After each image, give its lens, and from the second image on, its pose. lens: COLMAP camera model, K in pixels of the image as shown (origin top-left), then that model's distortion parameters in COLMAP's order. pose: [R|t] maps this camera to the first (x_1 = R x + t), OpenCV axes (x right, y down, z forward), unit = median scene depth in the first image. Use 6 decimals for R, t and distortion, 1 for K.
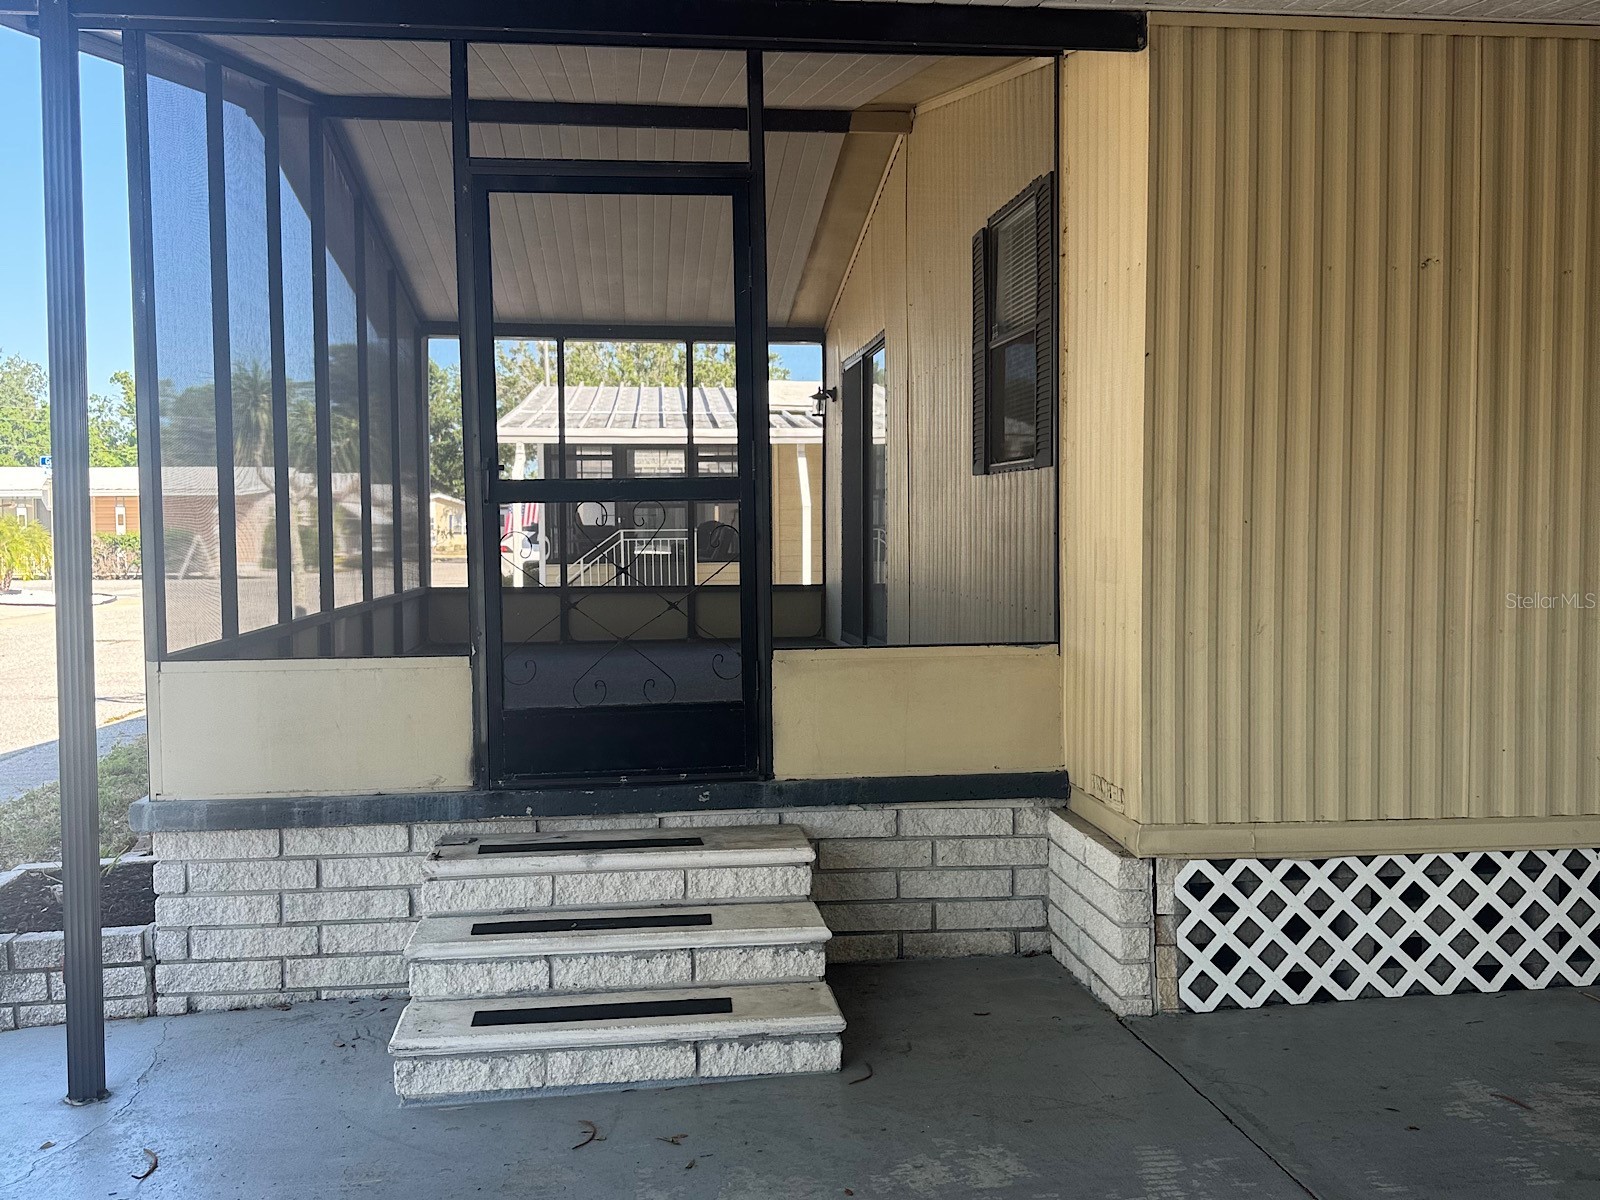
lens RADIAL K [[1482.3, 0, 800.0], [0, 1482.3, 600.0], [0, 0, 1]] dist [0.169052, -0.363035]
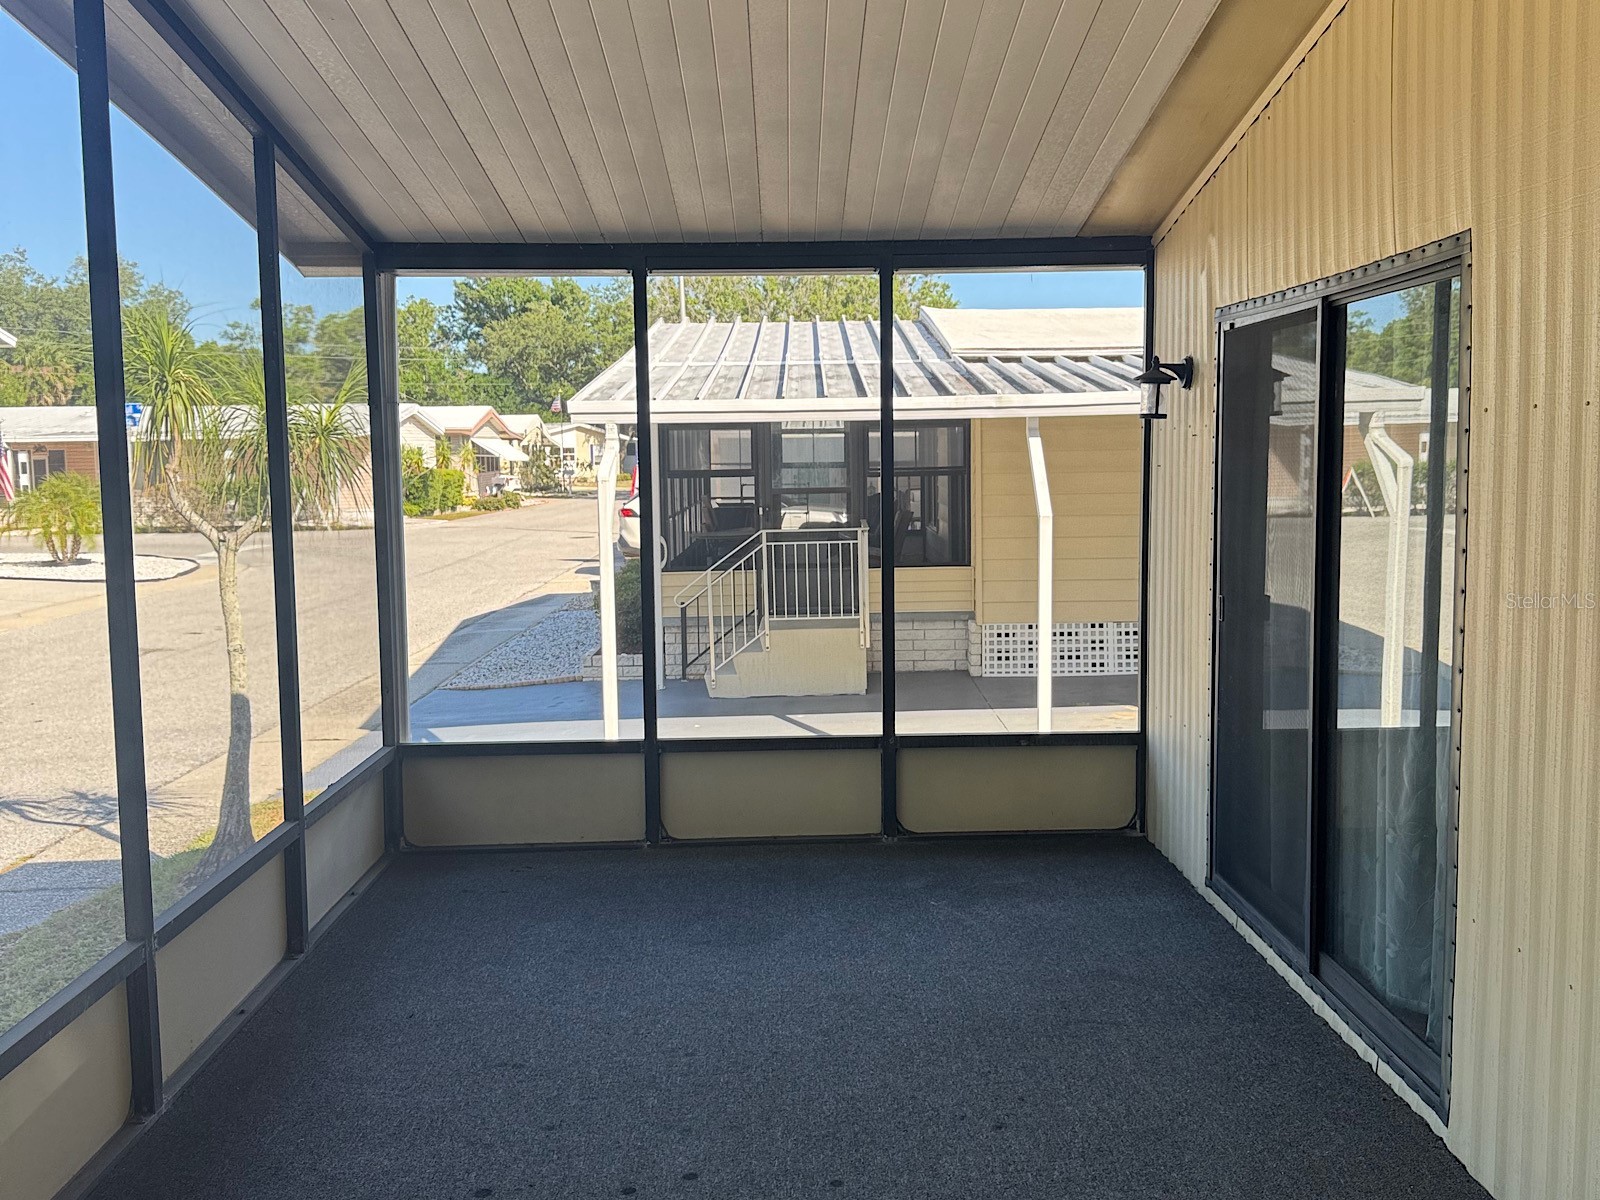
lens RADIAL K [[1482.3, 0, 800.0], [0, 1482.3, 600.0], [0, 0, 1]] dist [0.169052, -0.363035]
pose [[0.995132, 0.001424, -0.098536, -0.037159], [0.004154, 0.998401, 0.056380, -0.062656], [0.098459, -0.056515, 0.993535, 0.335903]]
